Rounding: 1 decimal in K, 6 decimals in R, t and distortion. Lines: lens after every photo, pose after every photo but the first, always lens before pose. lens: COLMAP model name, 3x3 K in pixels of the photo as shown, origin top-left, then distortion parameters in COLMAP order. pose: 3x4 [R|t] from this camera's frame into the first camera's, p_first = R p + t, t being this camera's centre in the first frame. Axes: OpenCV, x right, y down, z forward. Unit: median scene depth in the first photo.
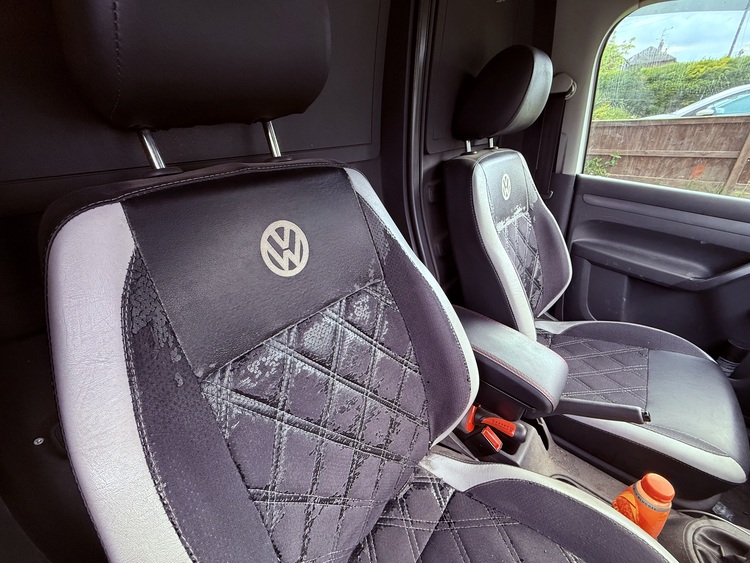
lens RADIAL K [[295.9, 0, 374.0], [0, 295.9, 280.8], [0, 0, 1]] dist [-0.003581, -0.000113]
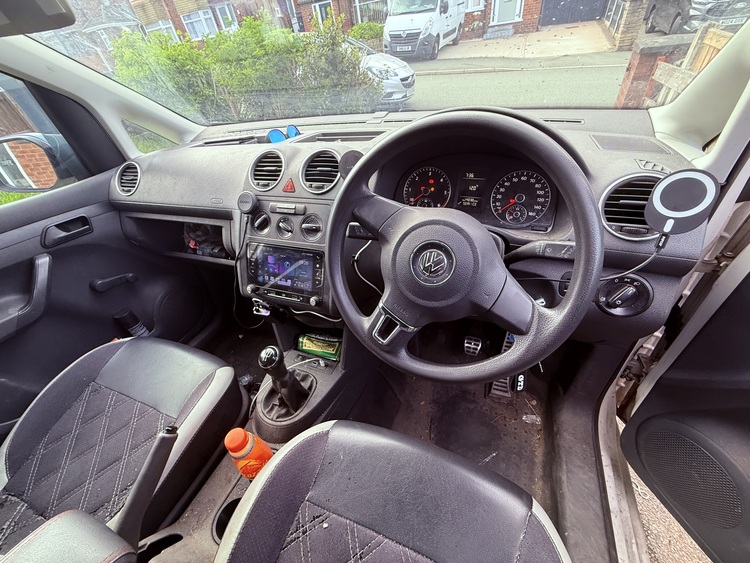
lens RADIAL K [[295.9, 0, 378.3], [0, 295.9, 283.8], [0, 0, 1]] dist [-0.003581, -0.000113]
pose [[-0.320057, -0.553896, 0.768611, 0.174385], [0.547519, 0.553945, 0.627191, -0.024658], [-0.773167, 0.621565, 0.125975, 0.048384]]
